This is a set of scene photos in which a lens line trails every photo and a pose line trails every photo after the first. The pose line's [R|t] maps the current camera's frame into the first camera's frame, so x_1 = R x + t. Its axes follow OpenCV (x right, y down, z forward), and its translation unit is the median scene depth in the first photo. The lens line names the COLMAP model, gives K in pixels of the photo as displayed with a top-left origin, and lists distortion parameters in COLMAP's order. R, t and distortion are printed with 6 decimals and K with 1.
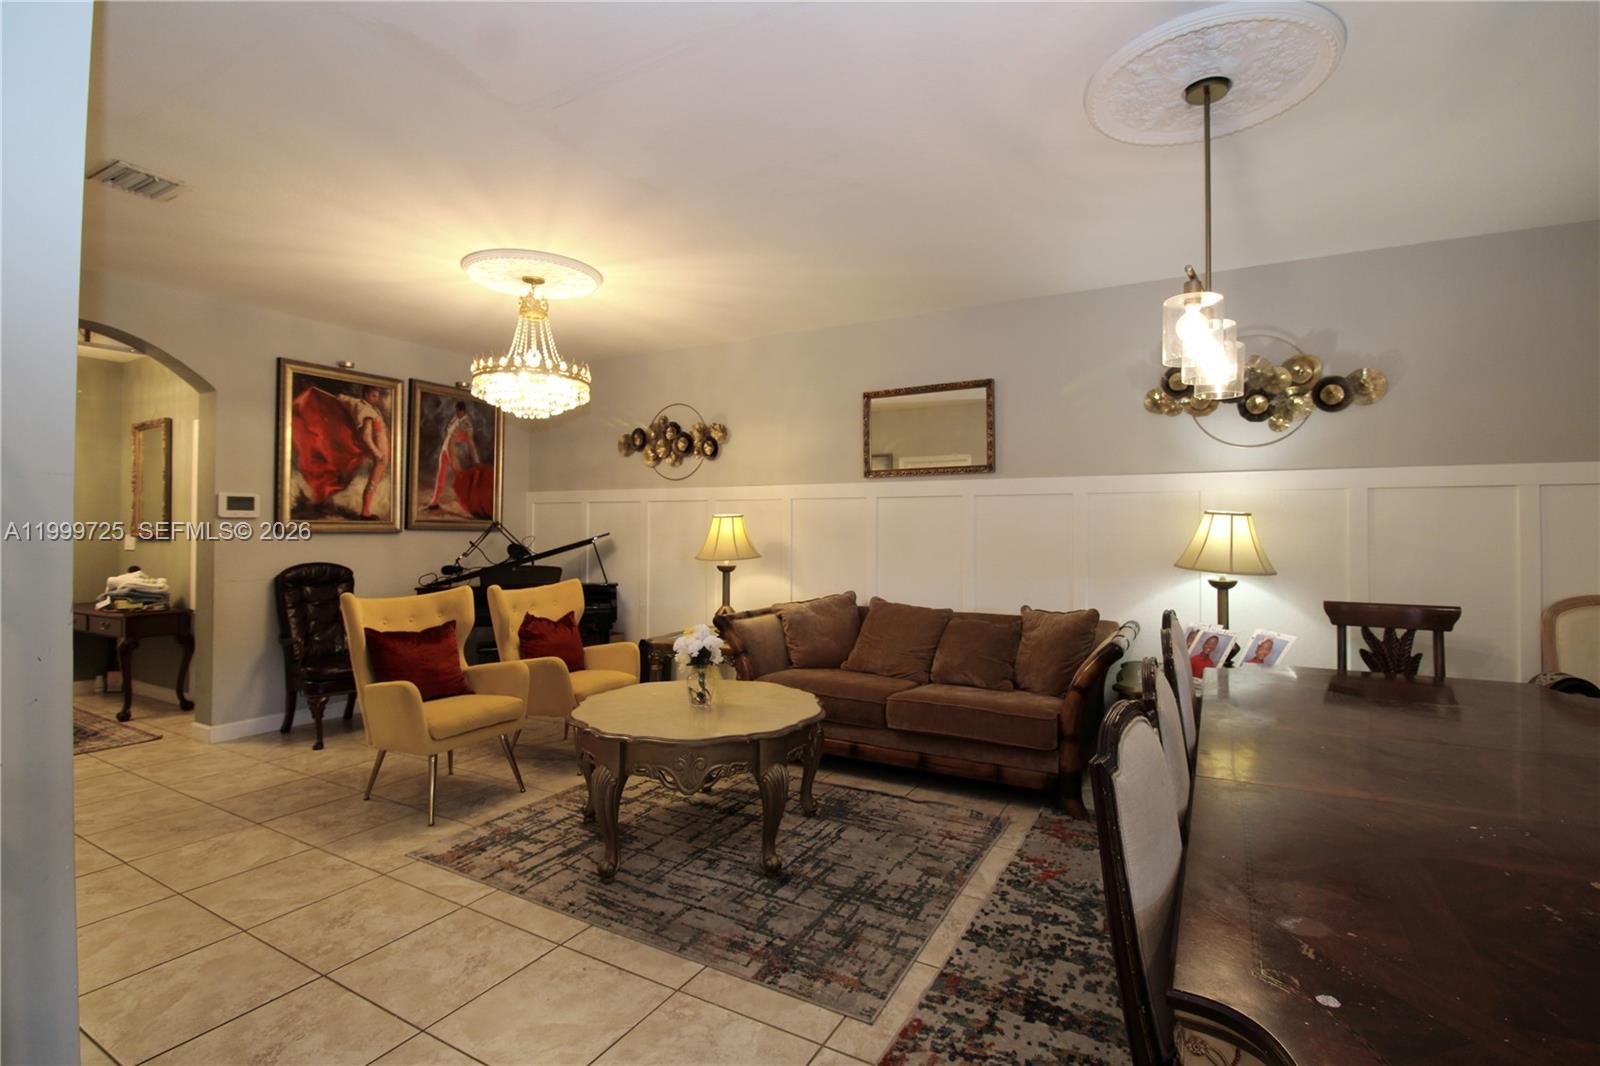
lens RADIAL K [[749.8, 0, 804.1], [0, 749.8, 518.8], [0, 0, 1]] dist [0.001381, -0.013340]
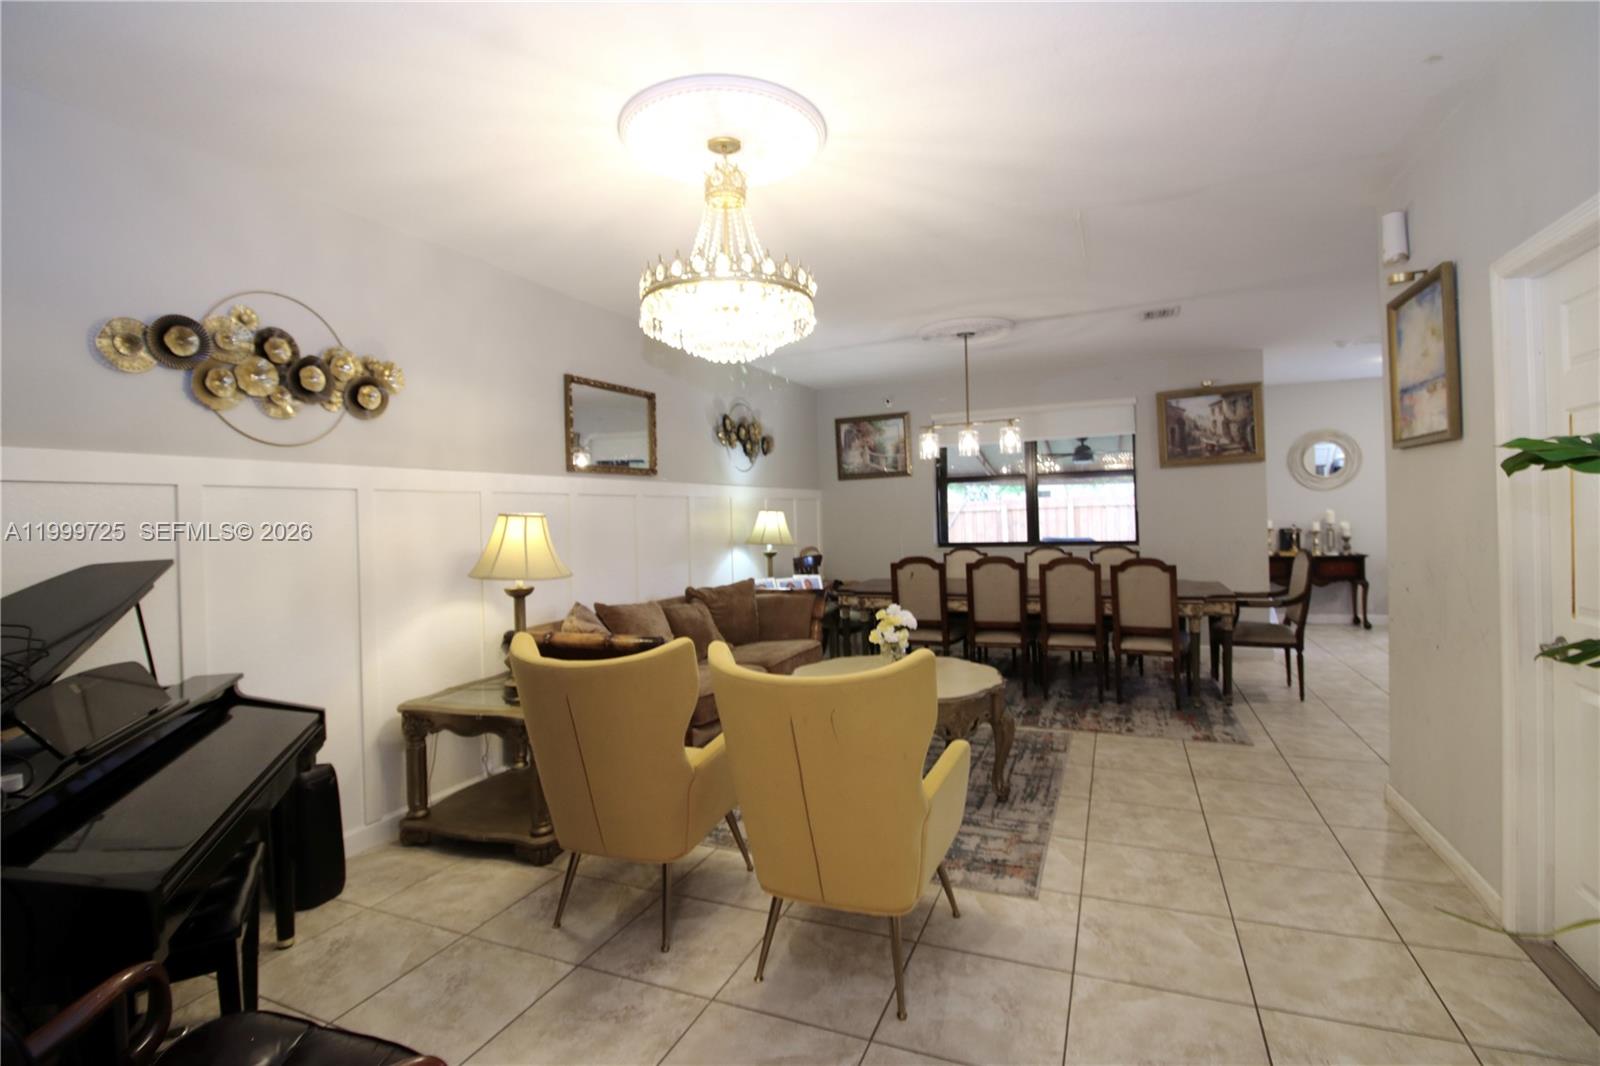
lens RADIAL K [[749.8, 0, 805.4], [0, 749.8, 525.4], [0, 0, 1]] dist [0.001381, -0.013340]
pose [[-0.122568, -0.016232, 0.992327, -1.281918], [0.012814, 0.999757, 0.017937, -0.005656], [-0.992377, 0.014914, -0.122330, 1.290263]]
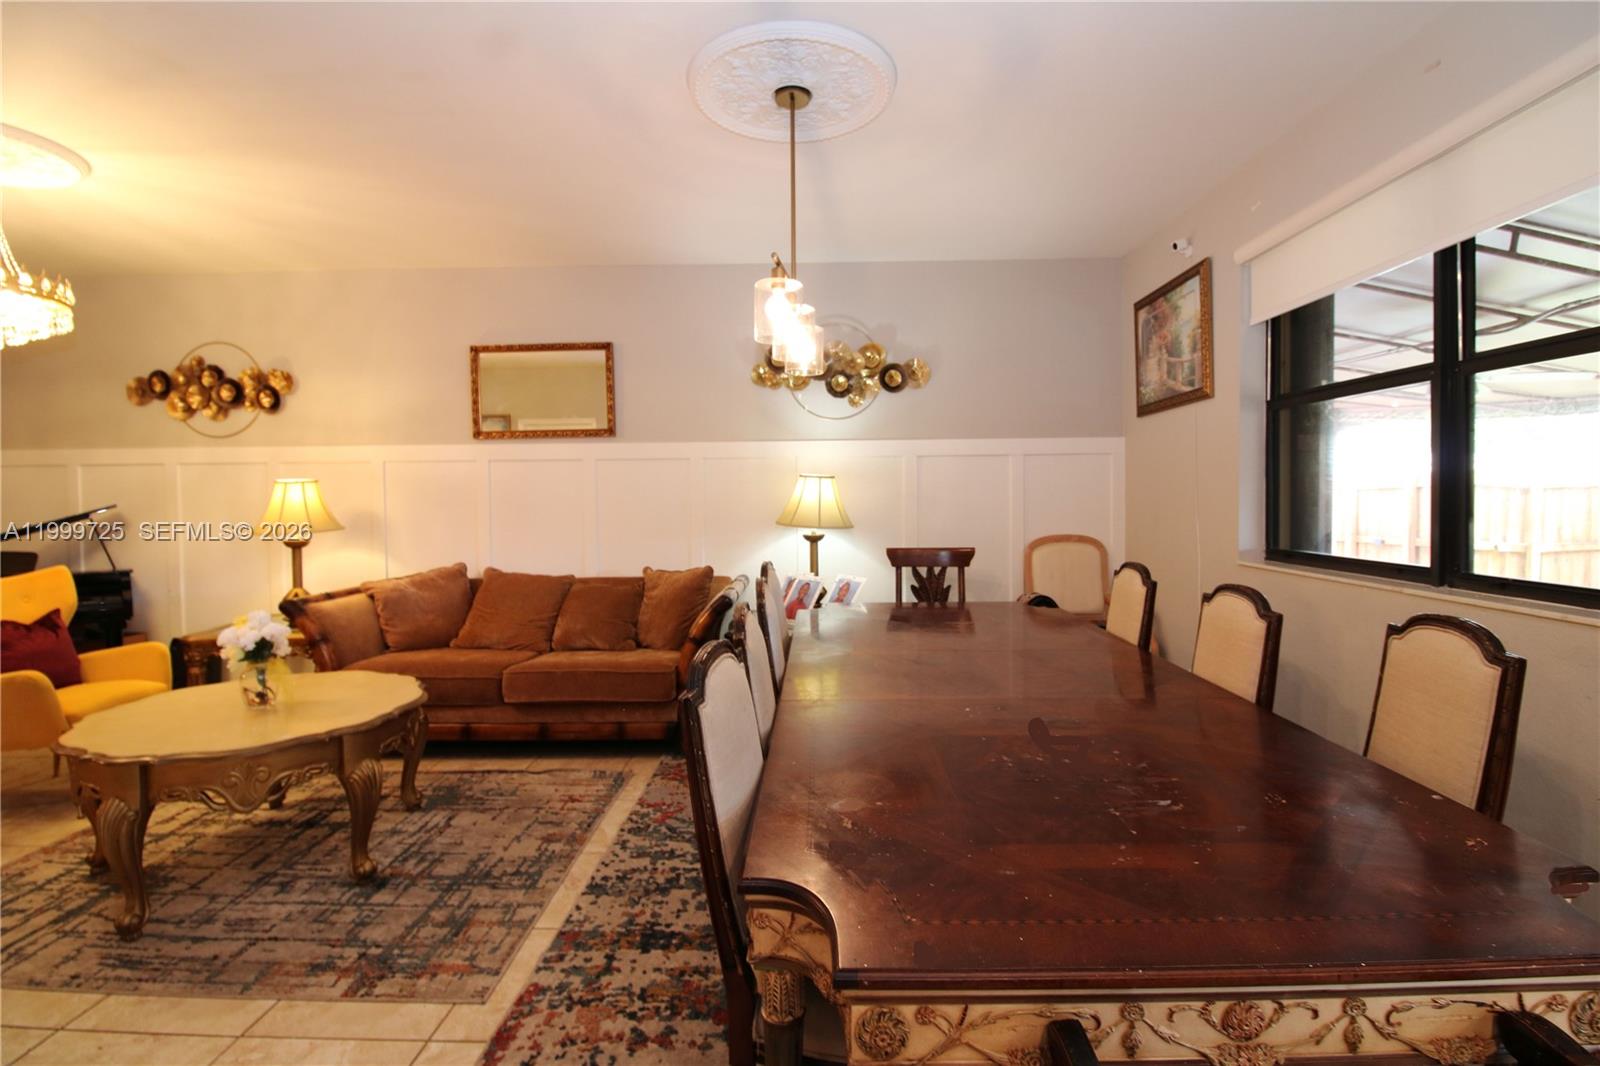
lens RADIAL K [[749.8, 0, 819.2], [0, 749.8, 516.2], [0, 0, 1]] dist [0.001381, -0.013340]
pose [[0.878558, -0.027130, 0.476865, 0.017604], [0.007217, 0.999026, 0.043540, 0.004352], [-0.477582, -0.034810, 0.877897, -0.021535]]
